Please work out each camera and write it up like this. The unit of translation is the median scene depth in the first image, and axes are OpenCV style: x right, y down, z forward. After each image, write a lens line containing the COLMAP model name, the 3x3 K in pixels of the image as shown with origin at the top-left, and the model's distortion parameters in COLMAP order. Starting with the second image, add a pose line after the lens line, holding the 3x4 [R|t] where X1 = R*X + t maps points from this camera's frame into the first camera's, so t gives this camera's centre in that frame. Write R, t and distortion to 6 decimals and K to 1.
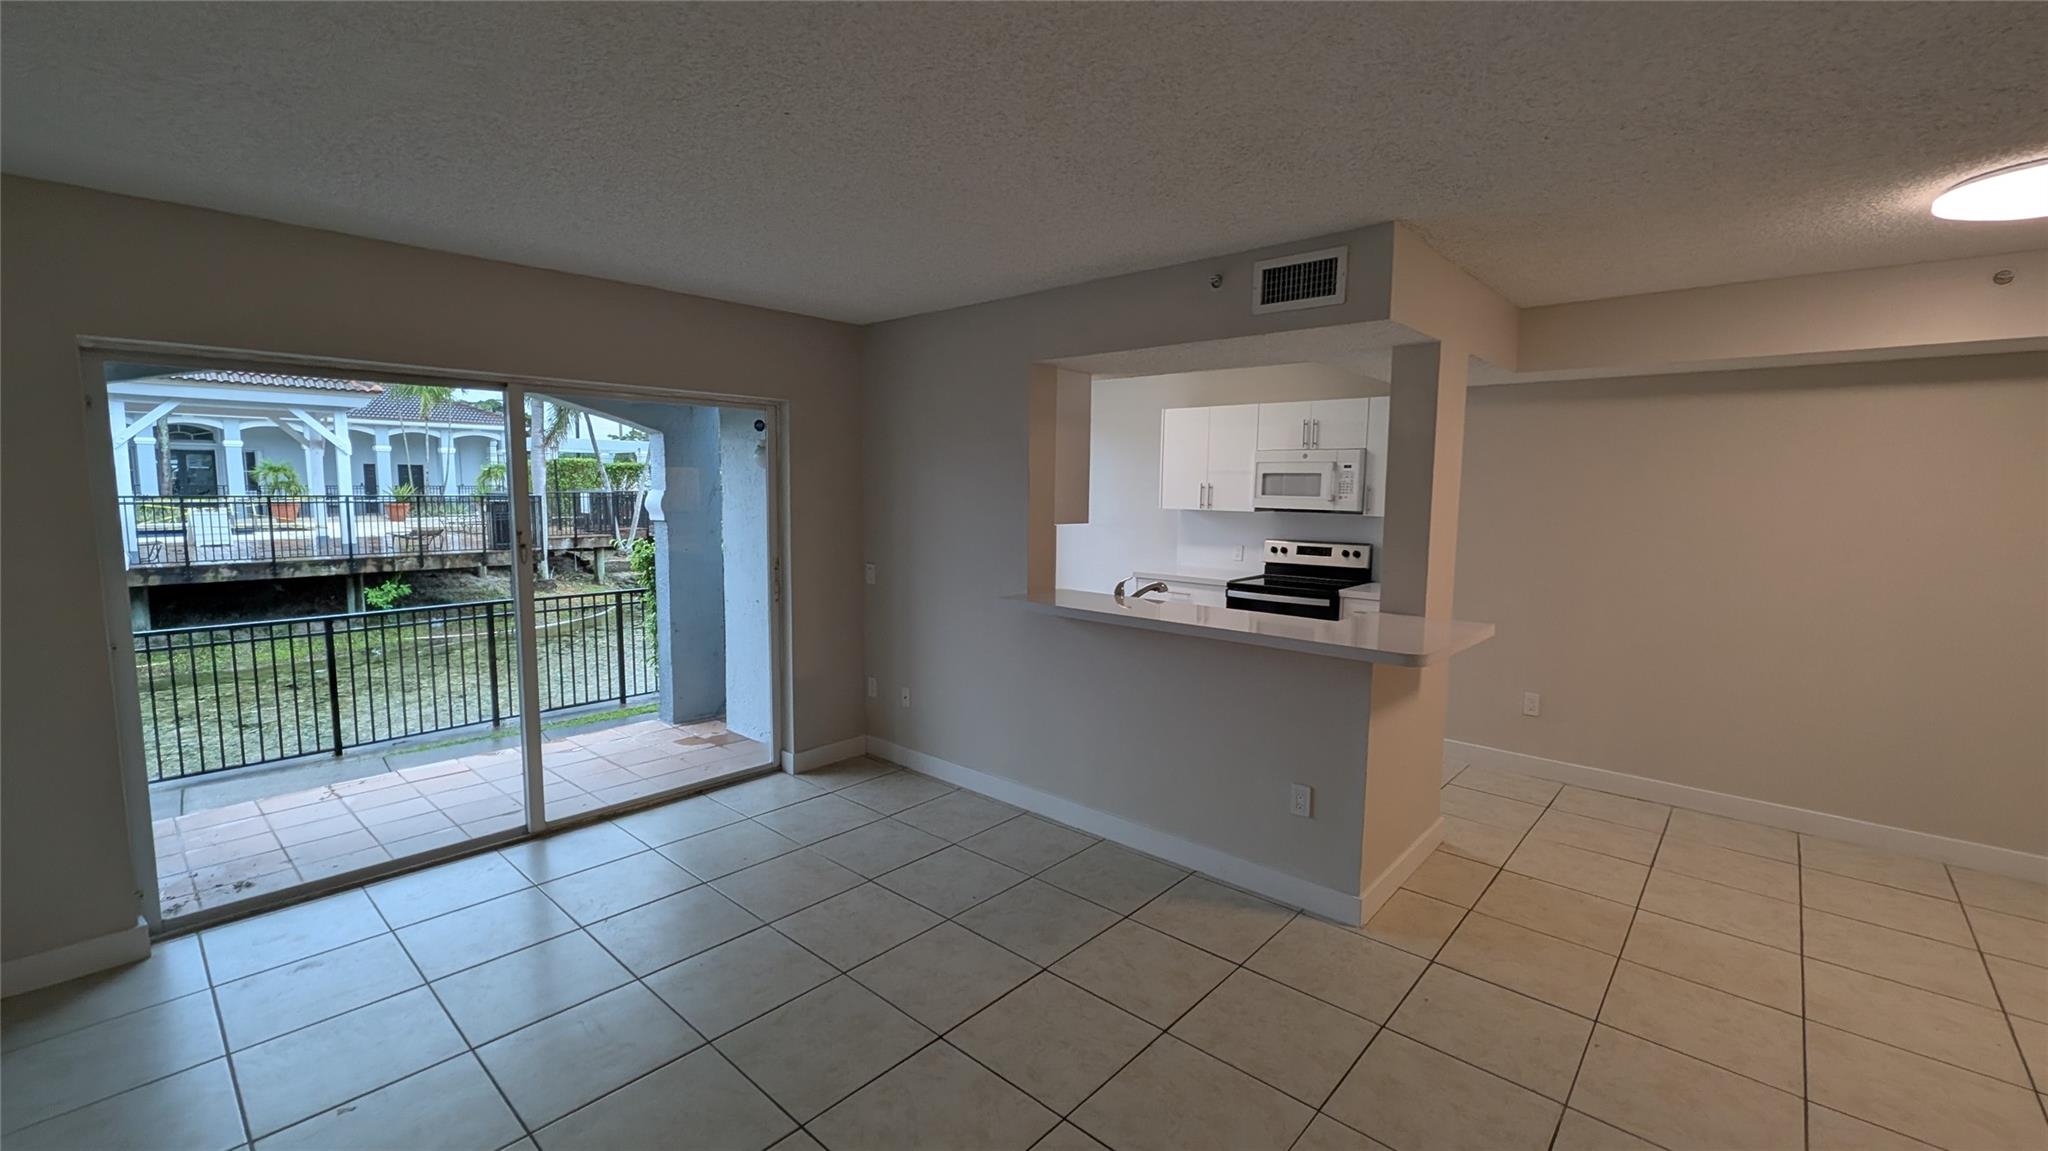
lens RADIAL K [[844.4, 0, 1024.8], [0, 844.4, 571.4], [0, 0, 1]] dist [-0.002534, 0.000240]
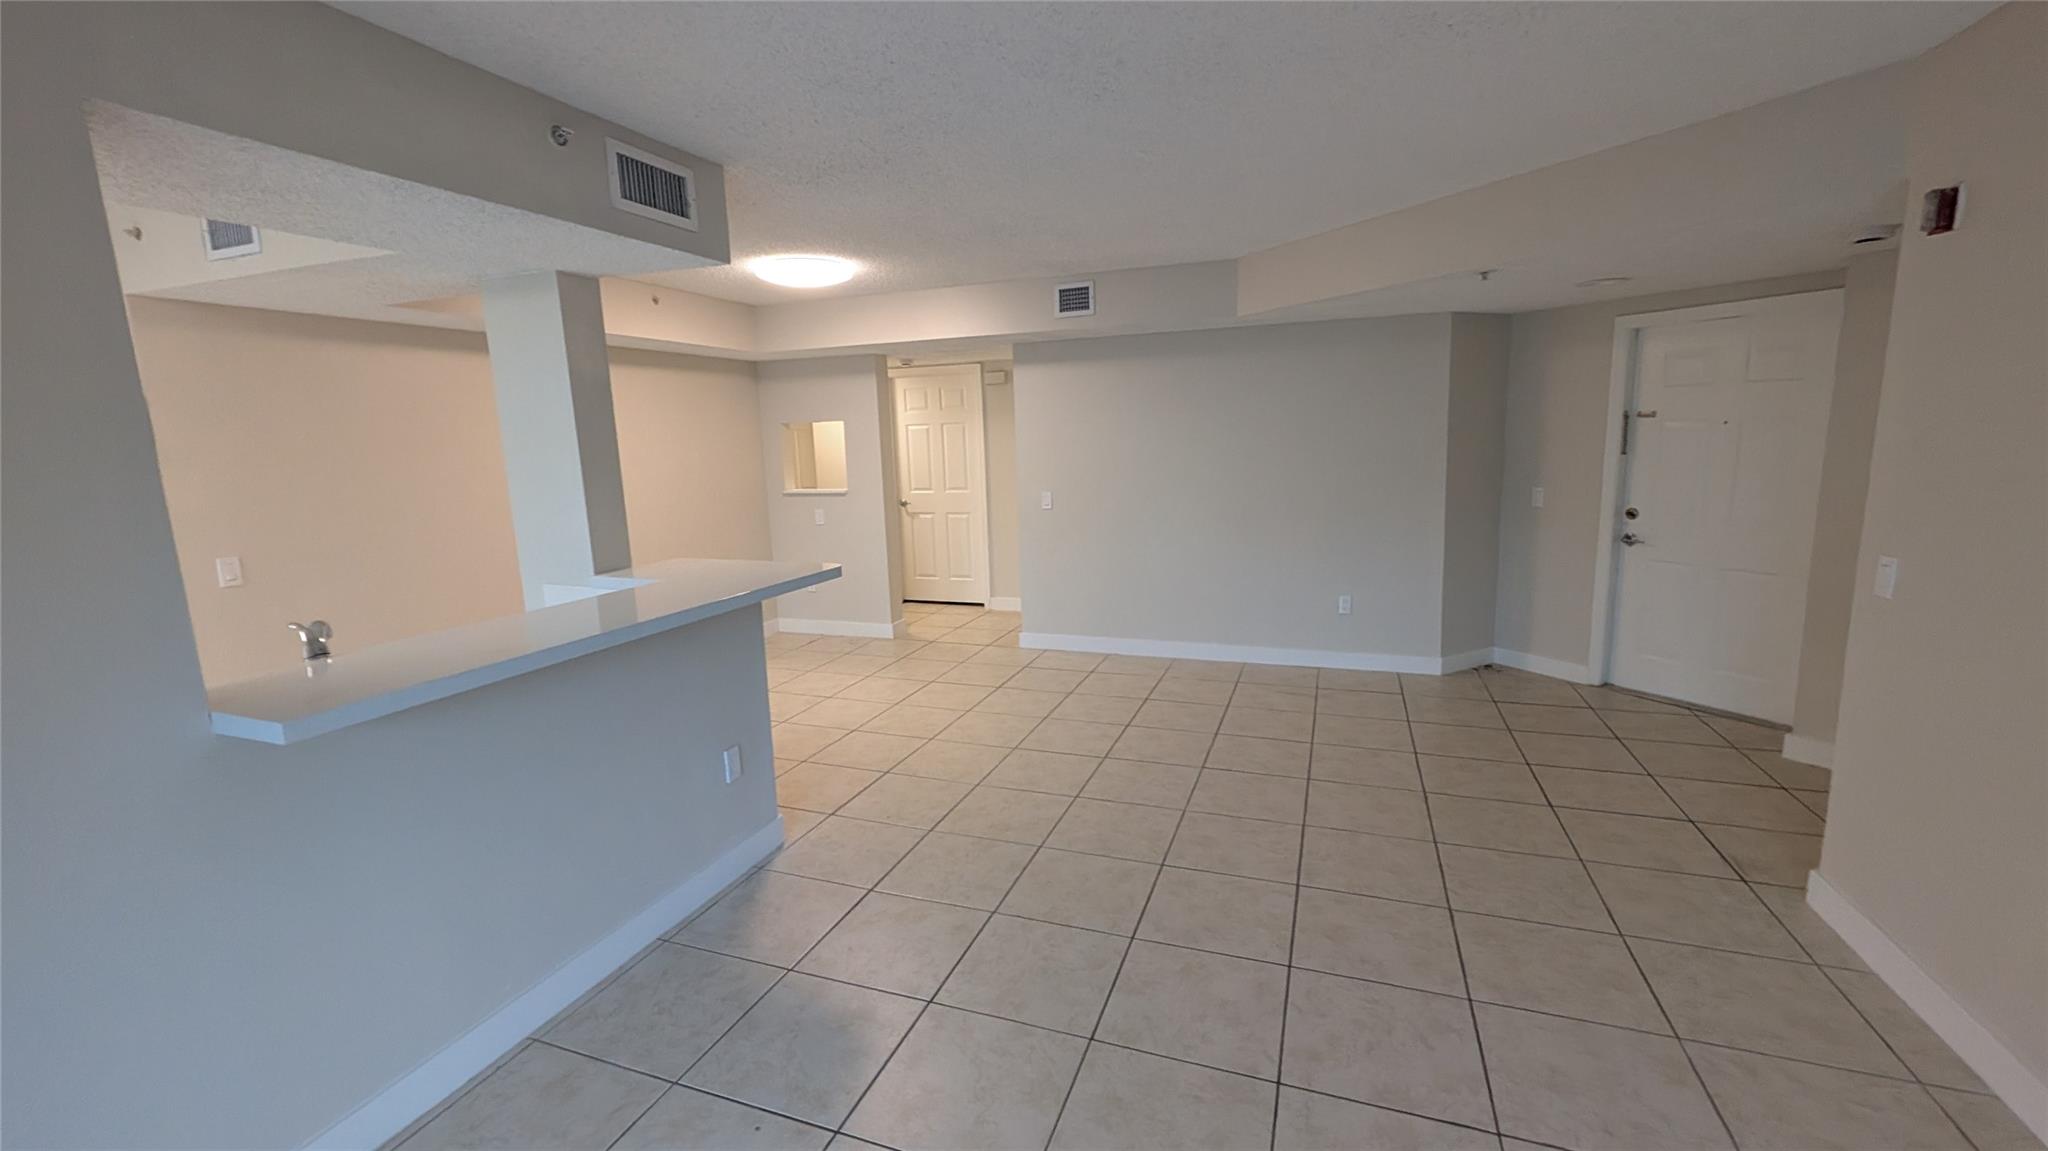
lens RADIAL K [[844.4, 0, 1019.8], [0, 844.4, 581.6], [0, 0, 1]] dist [-0.002534, 0.000240]
pose [[-0.366732, -0.160514, 0.916375, -0.240949], [0.127637, 0.967008, 0.220464, -0.036634], [-0.921529, 0.197815, -0.334145, 0.376866]]
